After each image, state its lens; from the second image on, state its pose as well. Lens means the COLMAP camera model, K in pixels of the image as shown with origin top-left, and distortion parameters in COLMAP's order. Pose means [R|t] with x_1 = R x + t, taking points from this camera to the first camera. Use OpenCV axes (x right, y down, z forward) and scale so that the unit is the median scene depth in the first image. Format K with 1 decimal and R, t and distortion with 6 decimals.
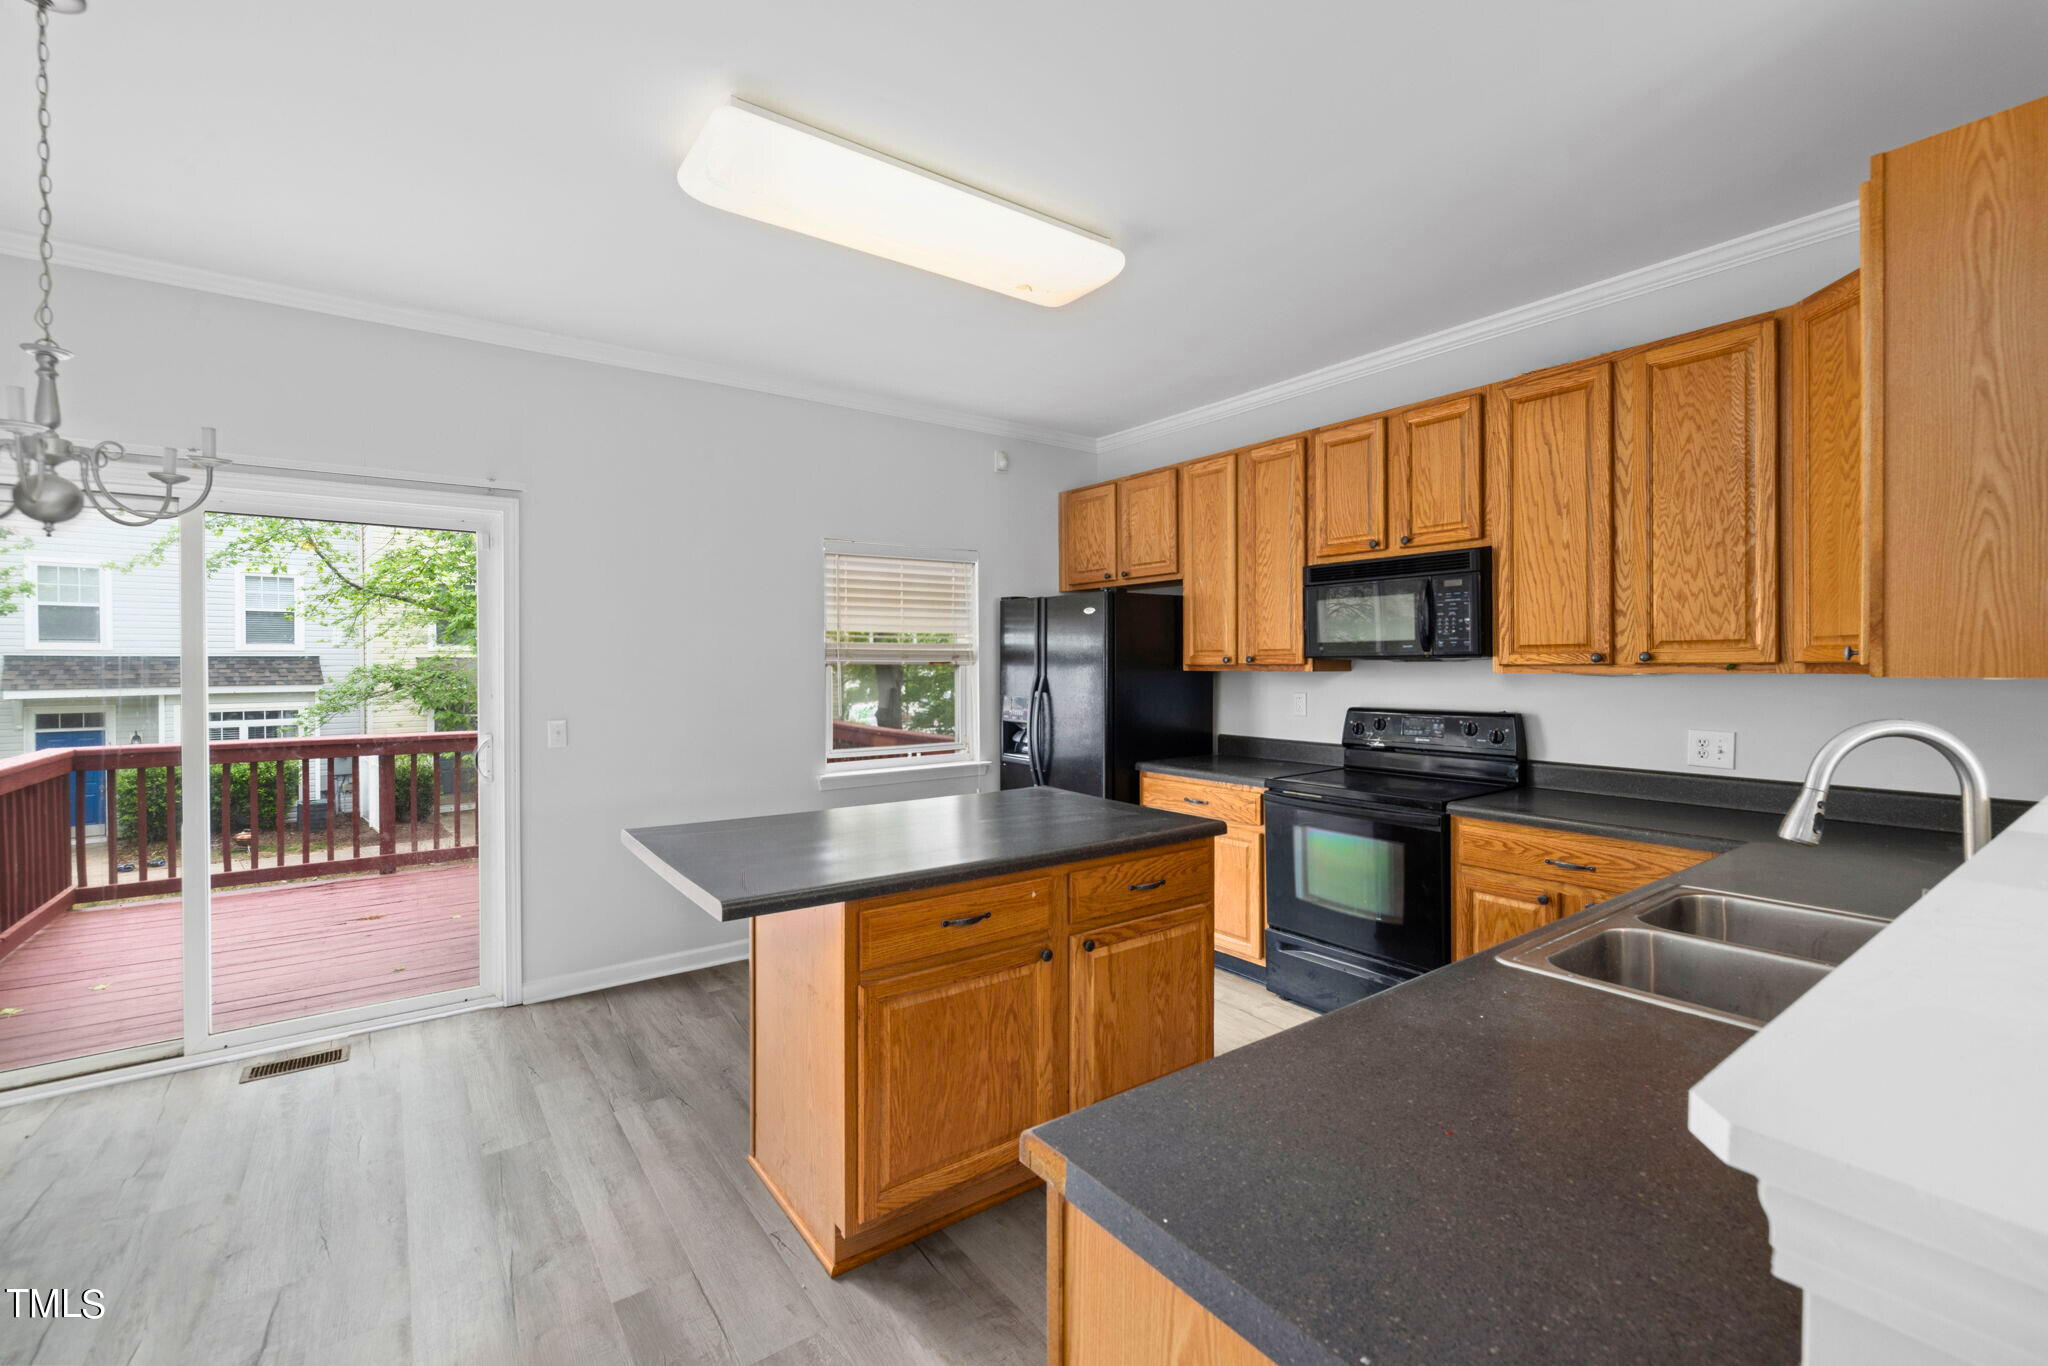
lens RADIAL K [[862.9, 0, 1010.6], [0, 862.9, 665.8], [0, 0, 1]] dist [0.000730, 0.000442]
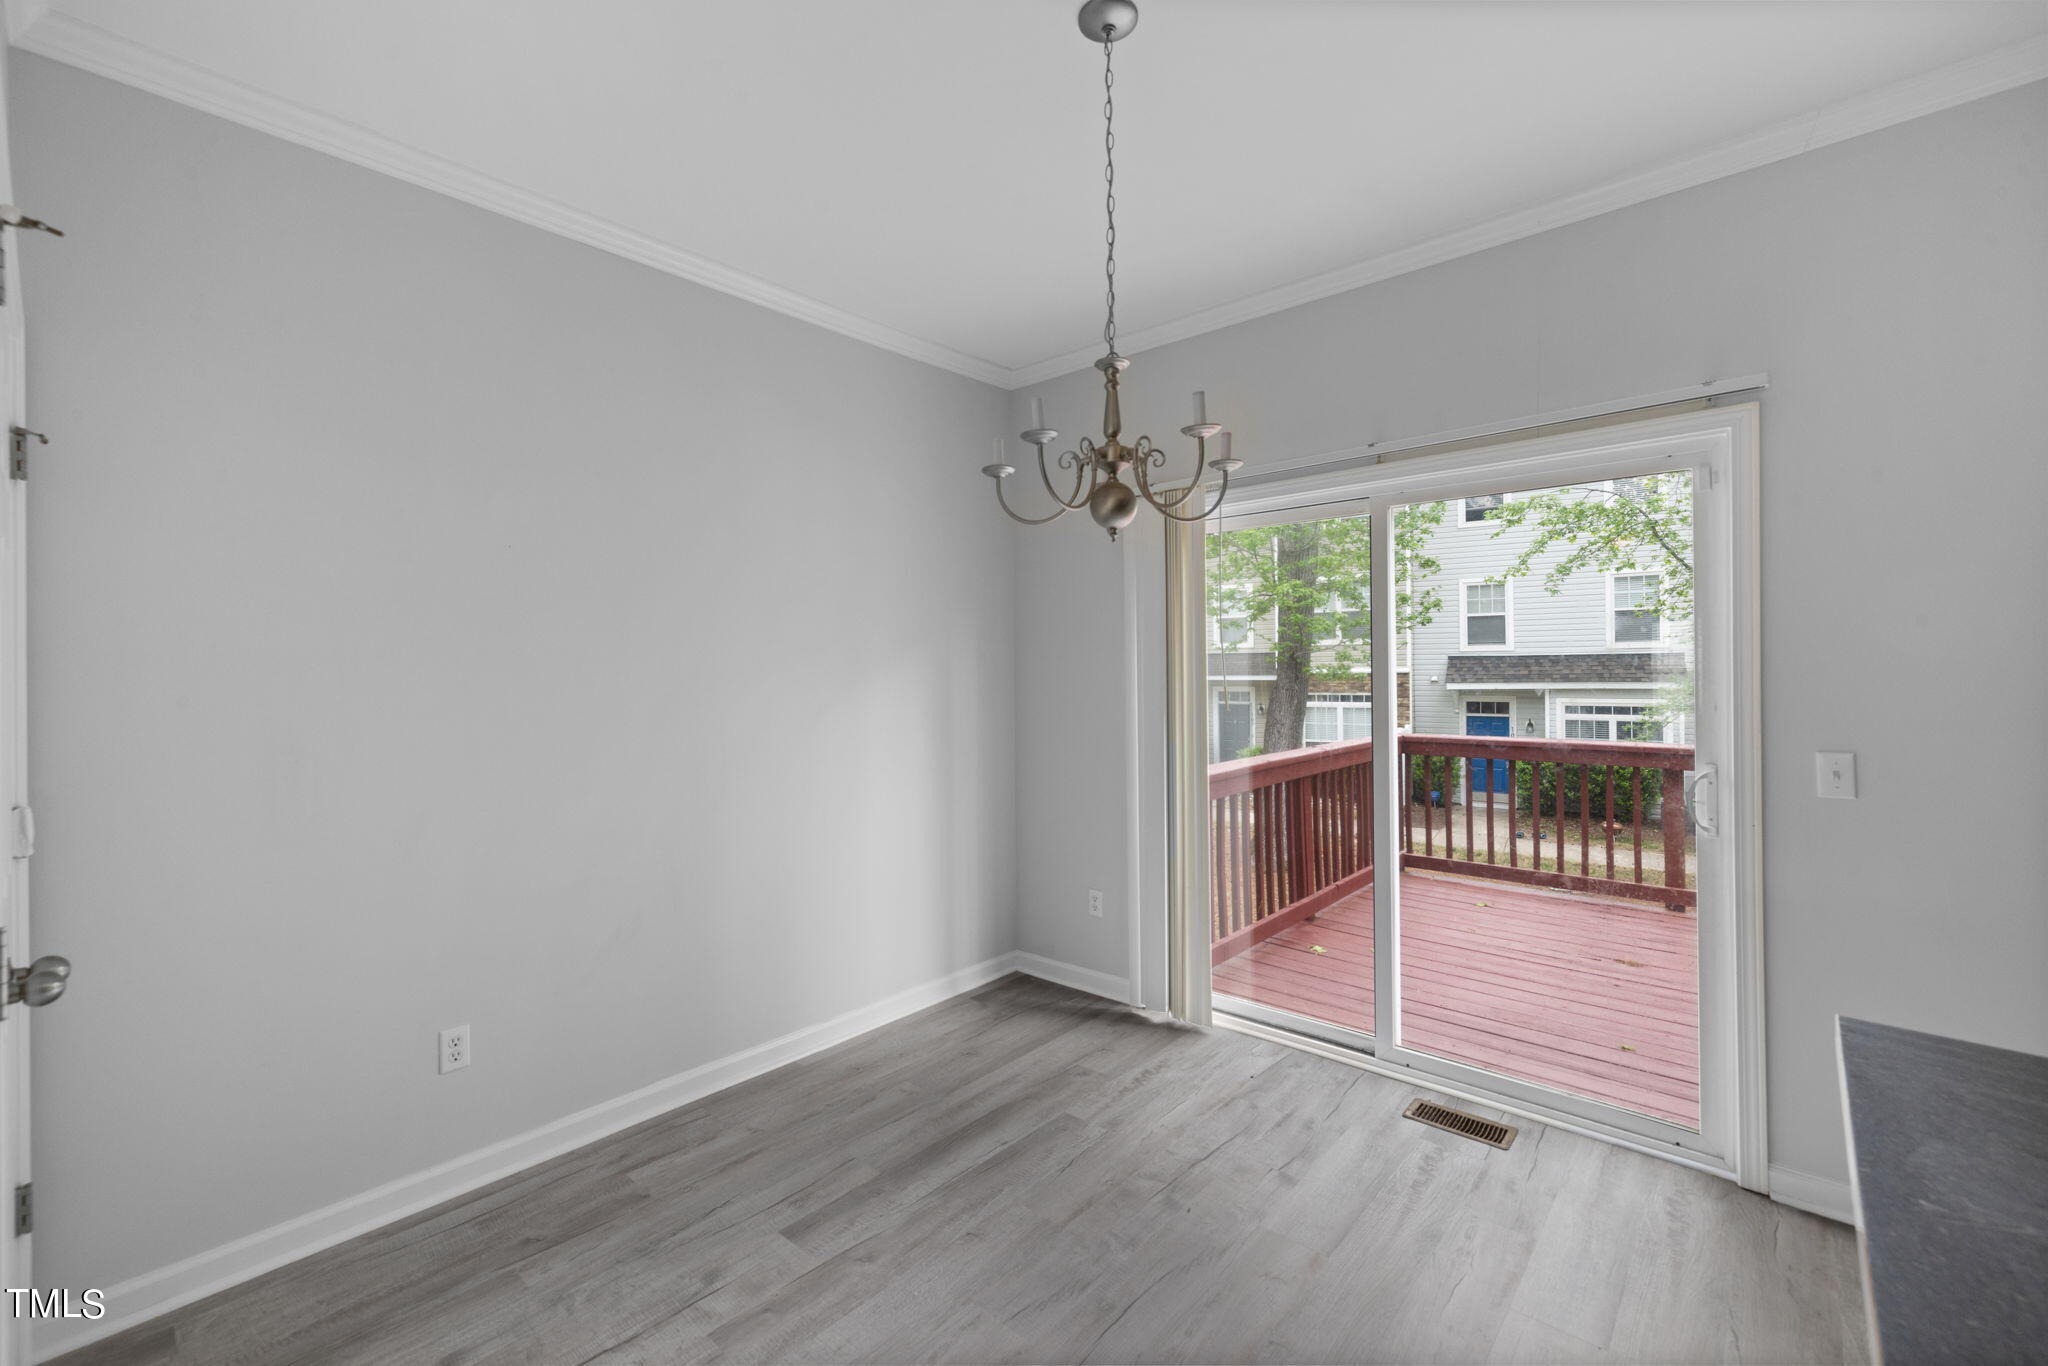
lens RADIAL K [[862.9, 0, 1010.6], [0, 862.9, 665.8], [0, 0, 1]] dist [0.000730, 0.000442]
pose [[0.209127, -0.002399, -0.977886, -0.059897], [0.006221, 0.999980, -0.001123, 0.000126], [0.977869, -0.005848, 0.209137, 0.318764]]
